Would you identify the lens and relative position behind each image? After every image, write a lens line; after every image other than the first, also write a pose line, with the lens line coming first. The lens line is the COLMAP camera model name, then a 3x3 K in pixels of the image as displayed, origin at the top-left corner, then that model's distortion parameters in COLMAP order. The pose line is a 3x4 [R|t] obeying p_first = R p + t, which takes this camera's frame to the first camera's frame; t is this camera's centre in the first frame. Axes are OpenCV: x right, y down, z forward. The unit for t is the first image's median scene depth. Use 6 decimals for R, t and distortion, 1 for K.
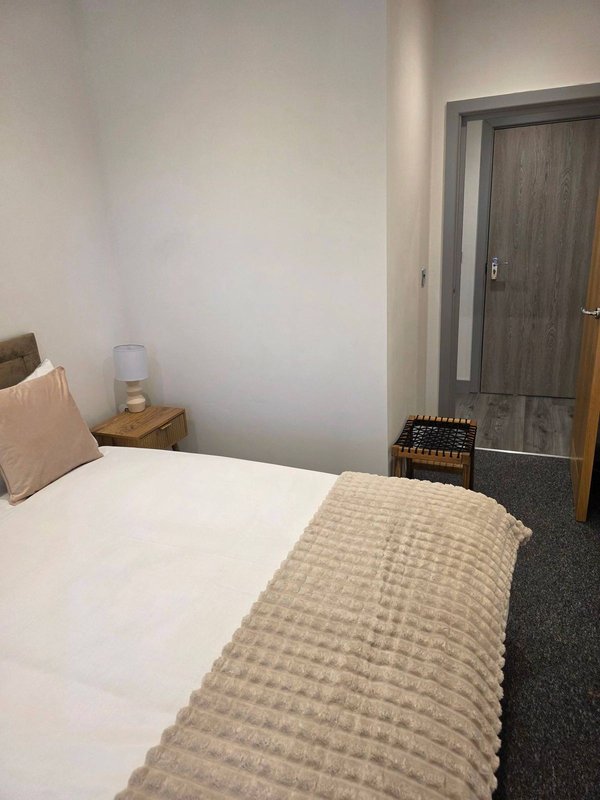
lens RADIAL K [[534.0, 0, 299.7], [0, 534.0, 400.0], [0, 0, 1]] dist [0.065025, -0.060975]
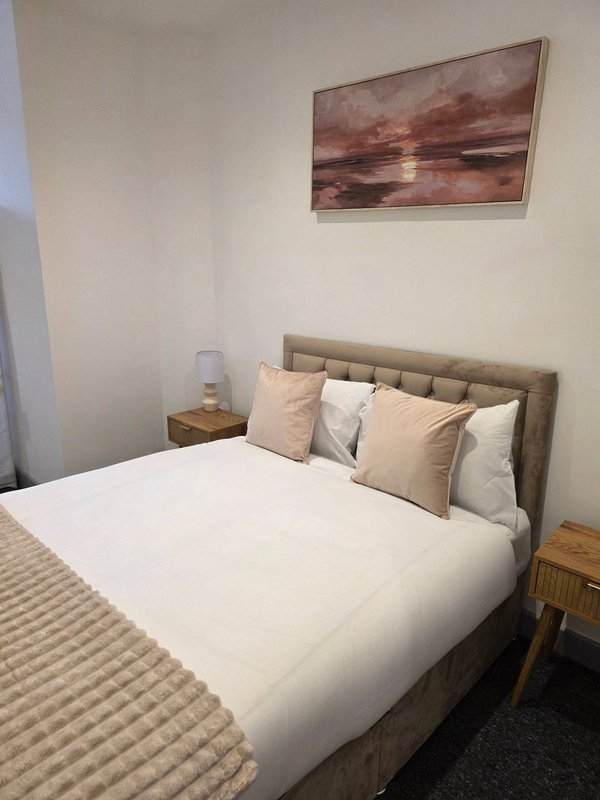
lens RADIAL K [[536.4, 0, 303.9], [0, 536.4, 399.5], [0, 0, 1]] dist [0.063365, -0.056992]
pose [[-0.361676, 0.288490, -0.886546, 0.309155], [-0.298989, 0.864802, 0.403389, -0.254332], [0.883061, 0.410964, -0.226522, 0.731014]]
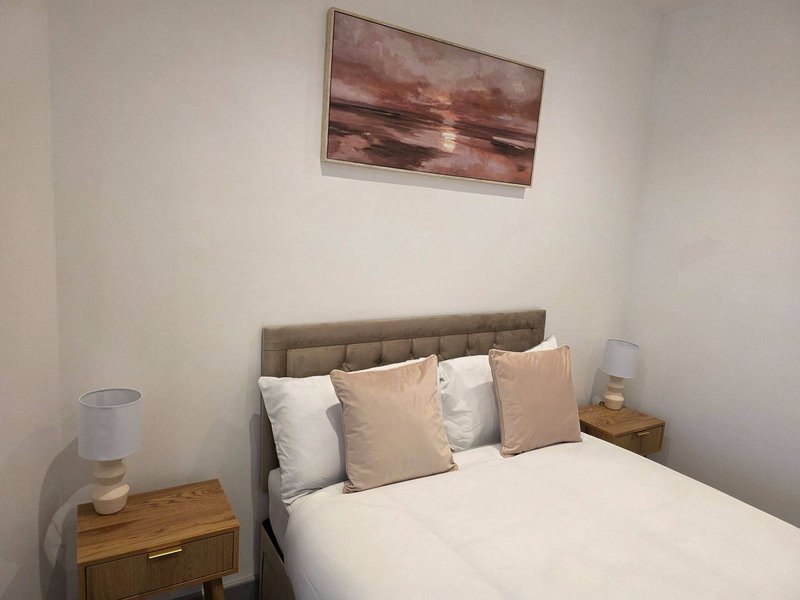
lens RADIAL K [[534.0, 0, 400.2], [0, 534.0, 301.1], [0, 0, 1]] dist [0.065025, -0.060975]
pose [[0.796297, 0.195005, -0.572612, -0.088192], [-0.292549, 0.952695, -0.082387, 0.029824], [0.529459, 0.233121, 0.815676, -0.047319]]
